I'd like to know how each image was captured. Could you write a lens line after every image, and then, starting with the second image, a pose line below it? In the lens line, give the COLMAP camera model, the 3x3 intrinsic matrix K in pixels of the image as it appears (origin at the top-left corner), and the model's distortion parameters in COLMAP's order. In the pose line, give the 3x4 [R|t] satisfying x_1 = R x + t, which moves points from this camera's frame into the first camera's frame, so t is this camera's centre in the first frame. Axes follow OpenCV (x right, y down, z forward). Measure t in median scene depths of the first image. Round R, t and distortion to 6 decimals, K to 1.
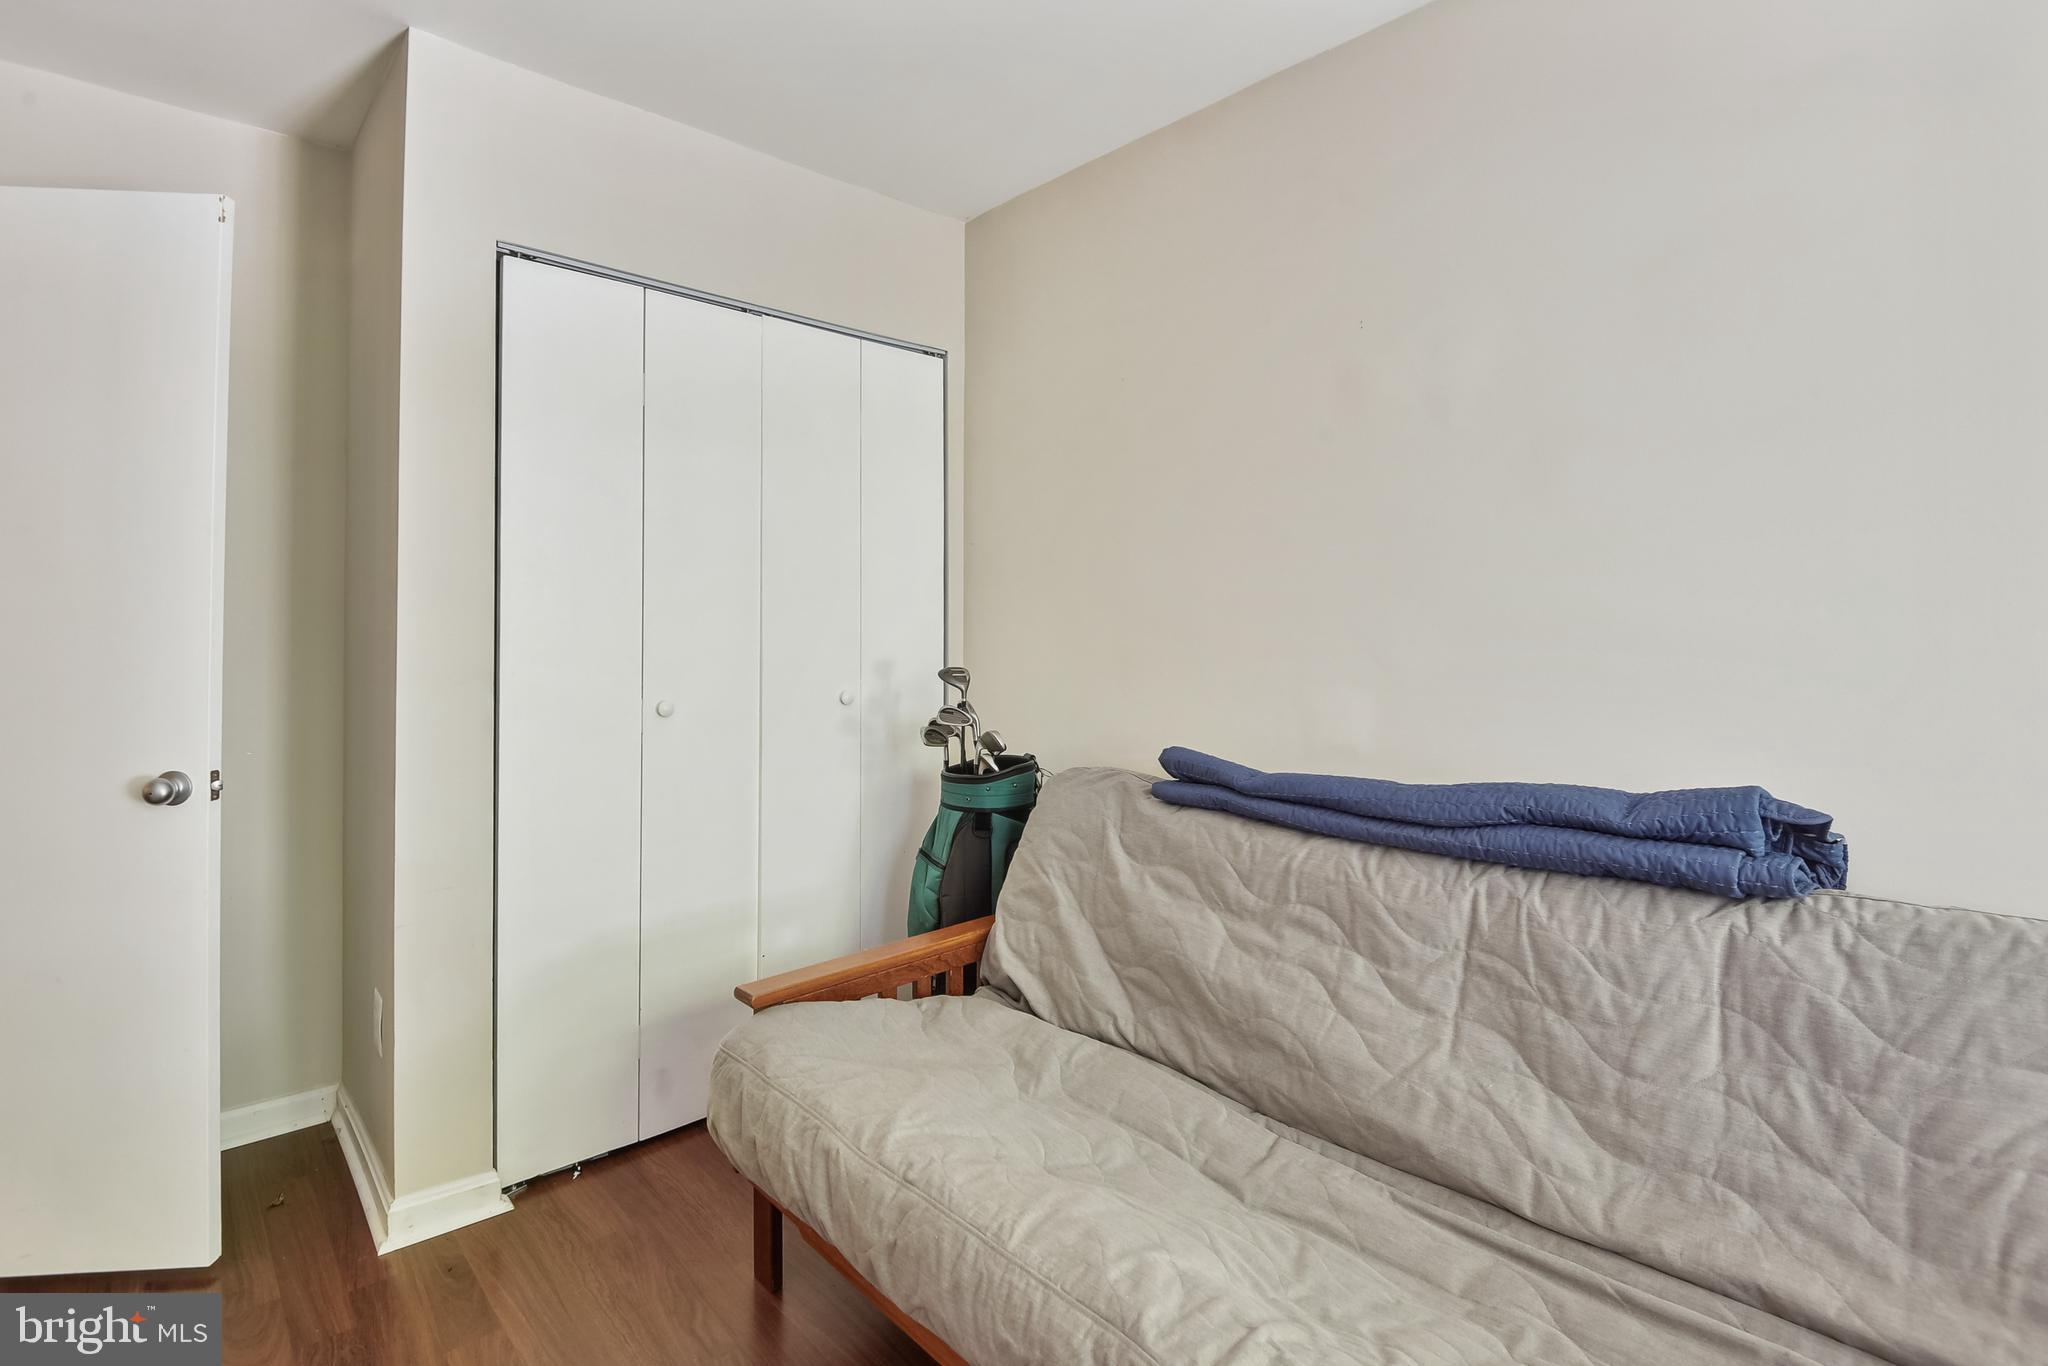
lens RADIAL K [[982.4, 0, 1021.9], [0, 982.4, 648.0], [0, 0, 1]] dist [0.011803, -0.016373]
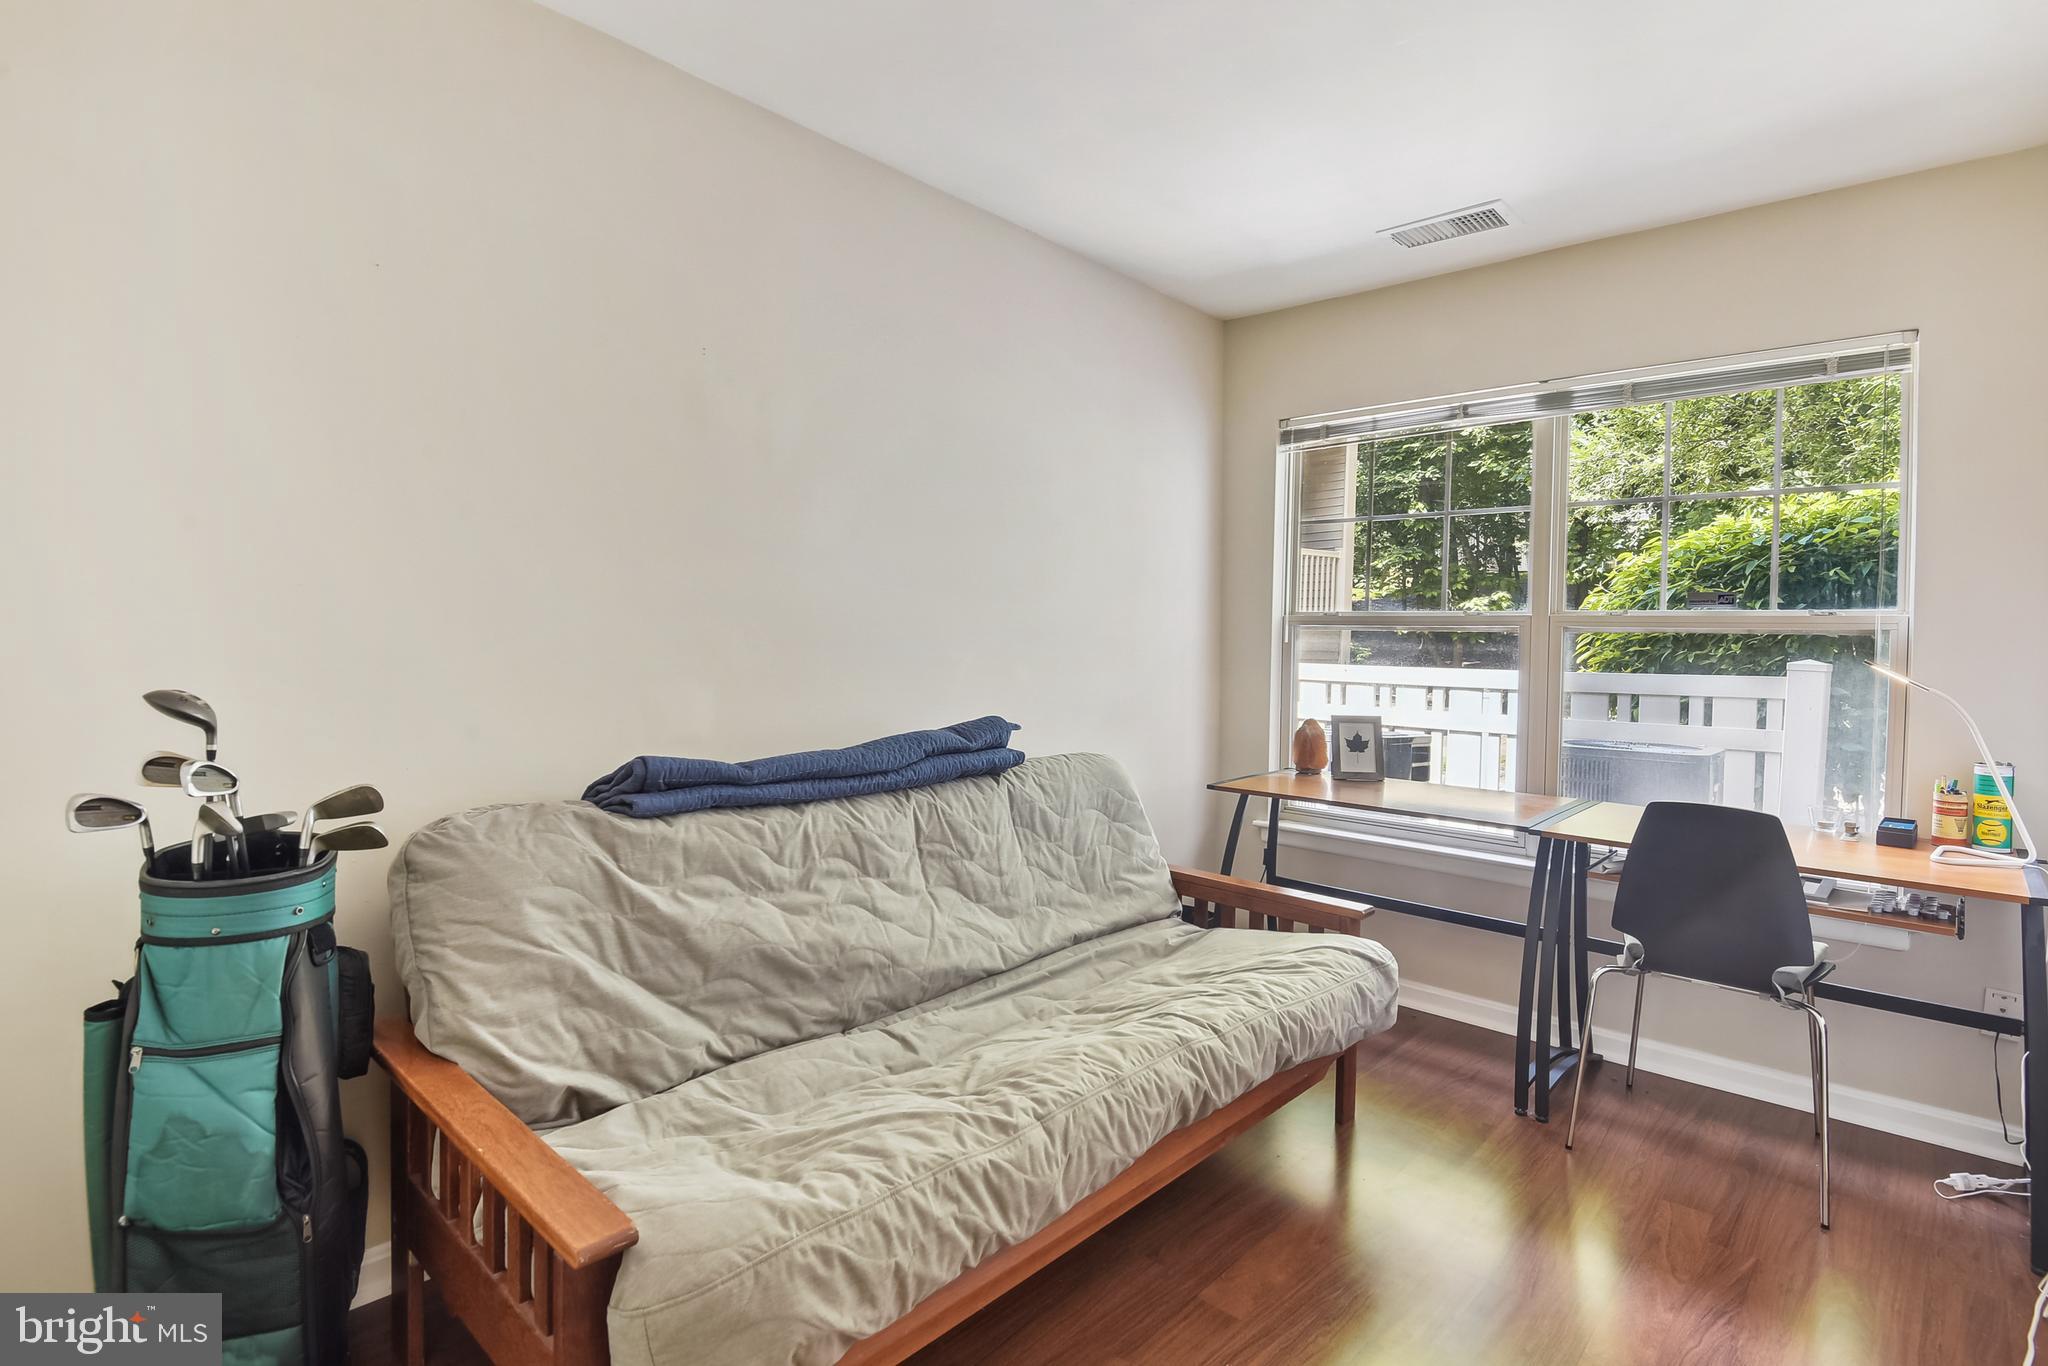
lens RADIAL K [[982.4, 0, 1021.9], [0, 982.4, 648.0], [0, 0, 1]] dist [0.011803, -0.016373]
pose [[-0.090341, -0.037488, 0.995205, -1.059920], [-0.029625, 0.998950, 0.034940, -0.058676], [-0.995470, -0.026327, -0.091357, 0.975335]]
